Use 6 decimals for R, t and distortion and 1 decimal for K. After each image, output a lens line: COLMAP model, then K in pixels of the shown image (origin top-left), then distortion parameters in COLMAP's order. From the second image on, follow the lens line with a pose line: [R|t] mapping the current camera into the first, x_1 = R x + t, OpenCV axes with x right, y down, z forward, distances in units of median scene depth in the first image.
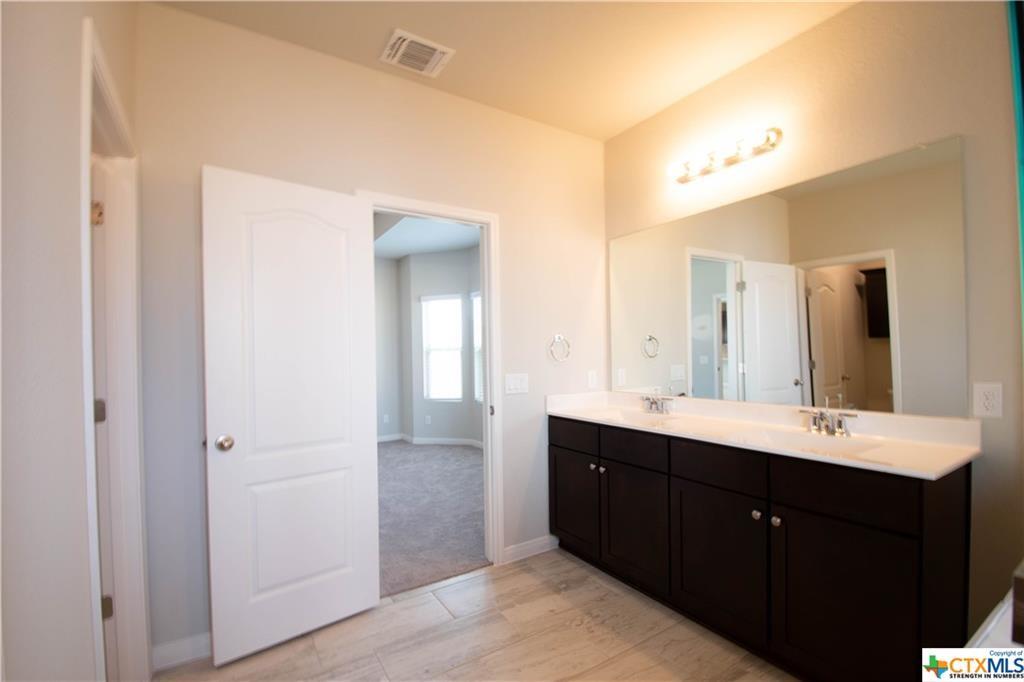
lens RADIAL K [[448.9, 0, 505.8], [0, 448.9, 355.8], [0, 0, 1]] dist [0.014686, -0.023726]
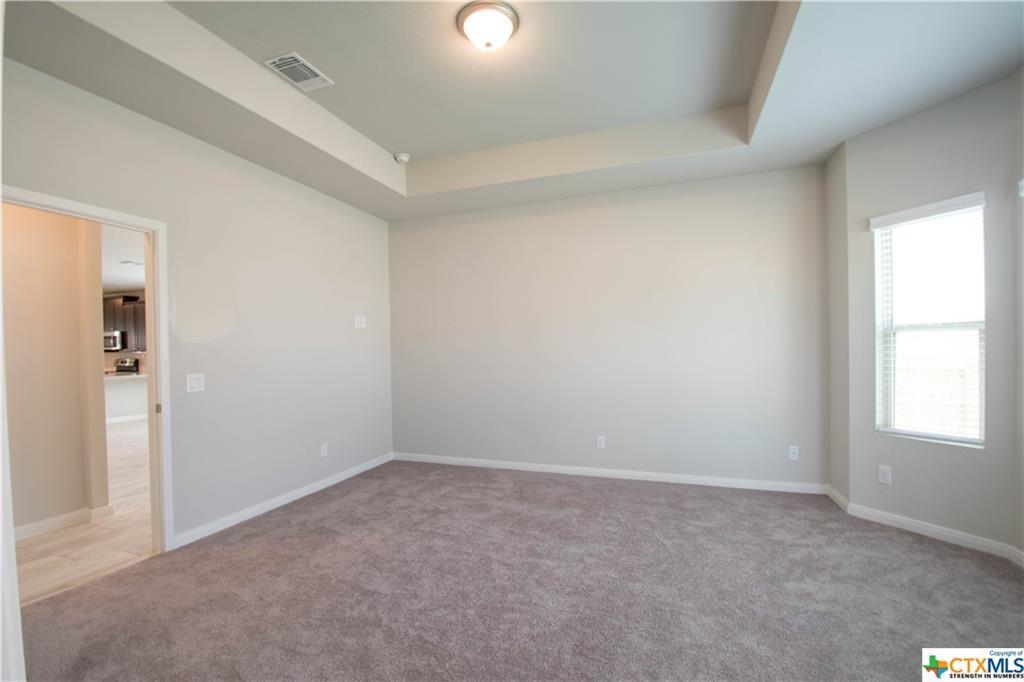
lens RADIAL K [[448.9, 0, 505.8], [0, 448.9, 355.8], [0, 0, 1]] dist [0.014686, -0.023726]
pose [[0.612247, 0.019347, -0.790430, -0.045478], [0.001914, 0.999661, 0.025951, 0.002917], [0.790664, -0.017401, 0.612002, 0.389920]]
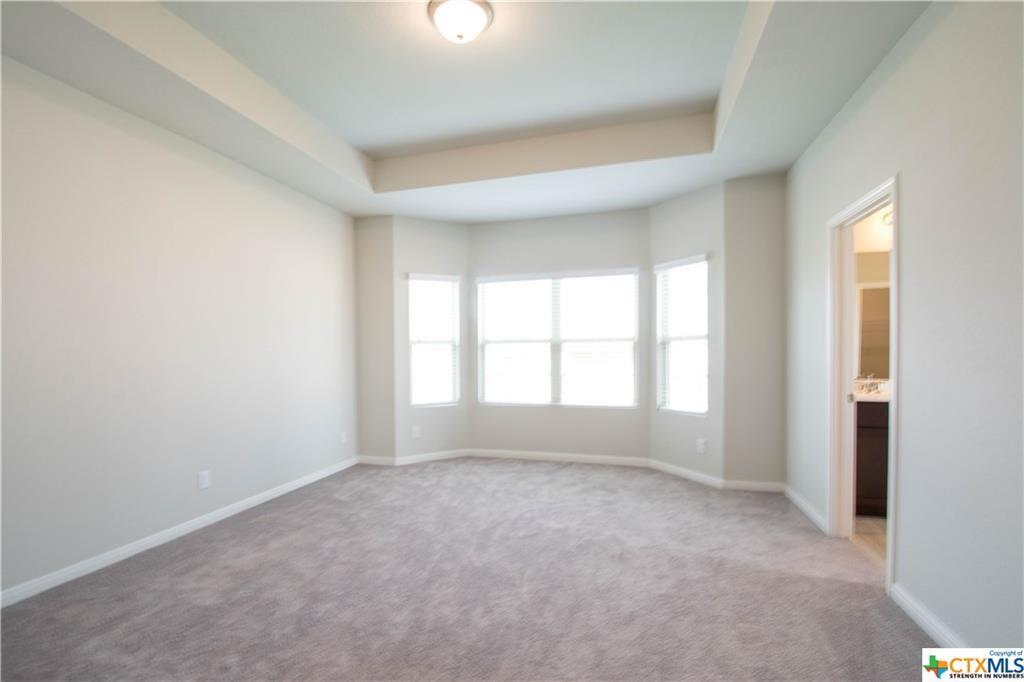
lens RADIAL K [[448.9, 0, 505.8], [0, 448.9, 355.8], [0, 0, 1]] dist [0.014686, -0.023726]
pose [[0.750800, 0.003603, 0.660520, -0.574619], [-0.001098, 0.999991, -0.004206, 0.013781], [-0.660529, 0.002433, 0.750797, 0.311342]]
